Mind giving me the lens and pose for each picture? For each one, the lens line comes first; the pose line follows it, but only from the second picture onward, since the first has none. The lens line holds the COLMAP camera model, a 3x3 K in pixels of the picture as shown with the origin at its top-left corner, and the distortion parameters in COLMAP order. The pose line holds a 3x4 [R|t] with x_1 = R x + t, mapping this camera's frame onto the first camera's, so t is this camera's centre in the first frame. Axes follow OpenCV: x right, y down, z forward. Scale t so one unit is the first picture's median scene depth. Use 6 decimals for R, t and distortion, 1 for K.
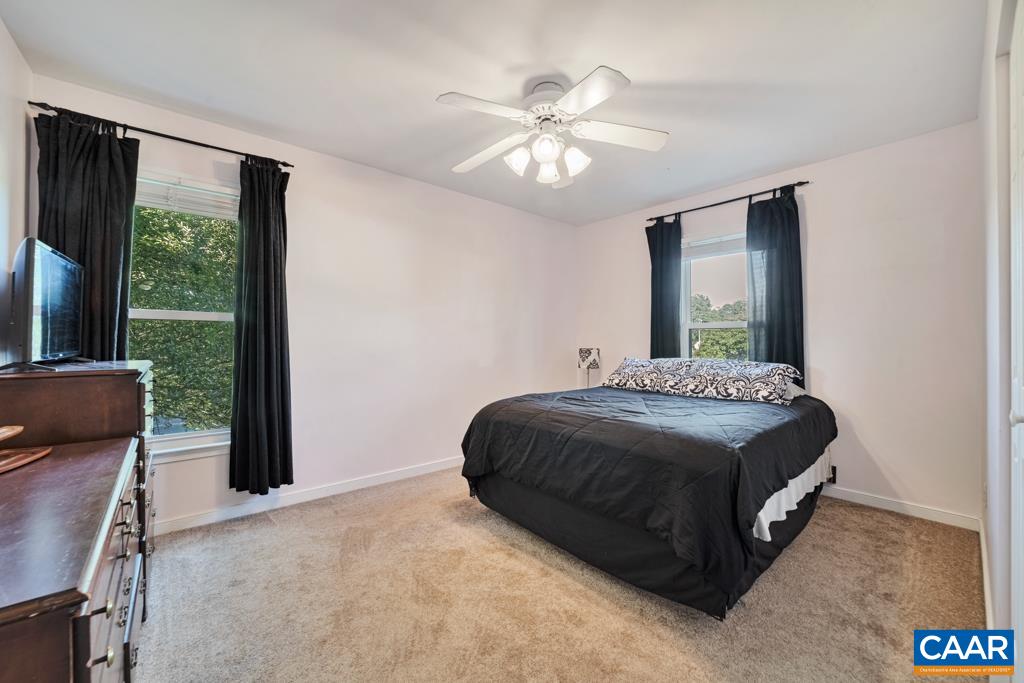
lens RADIAL K [[394.0, 0, 517.2], [0, 394.0, 339.7], [0, 0, 1]] dist [-0.019517, 0.000196]
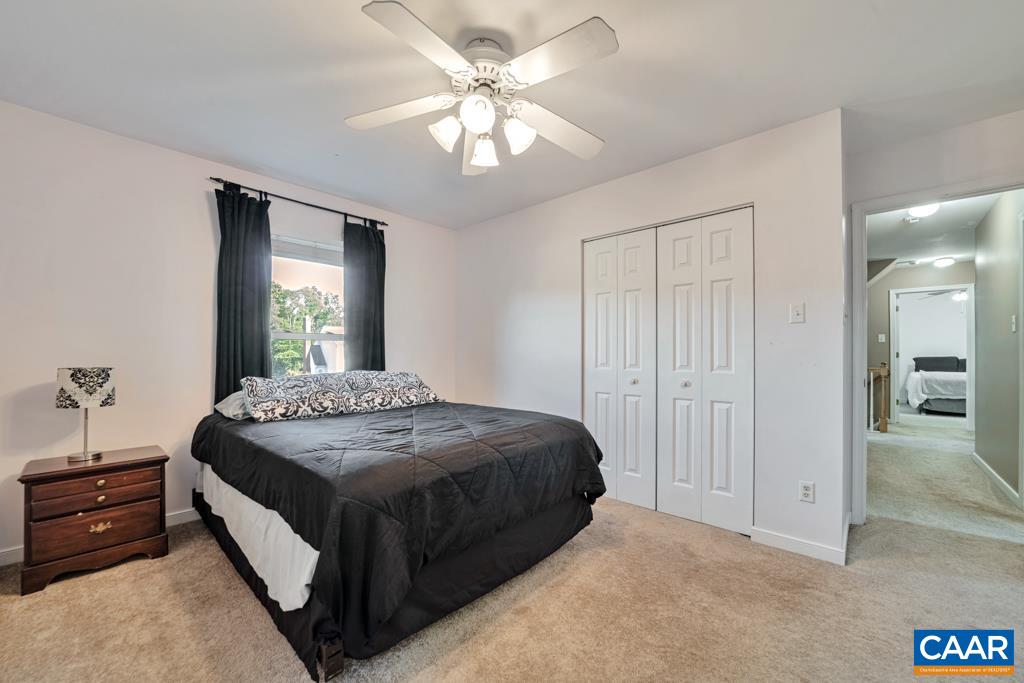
lens RADIAL K [[399.2, 0, 514.7], [0, 399.2, 355.9], [0, 0, 1]] dist [-0.016775, 0.000072]
pose [[-0.107849, 0.005722, 0.994151, -0.518099], [0.006183, 0.999968, -0.005085, 0.016069], [-0.994148, 0.005598, -0.107881, 0.704405]]
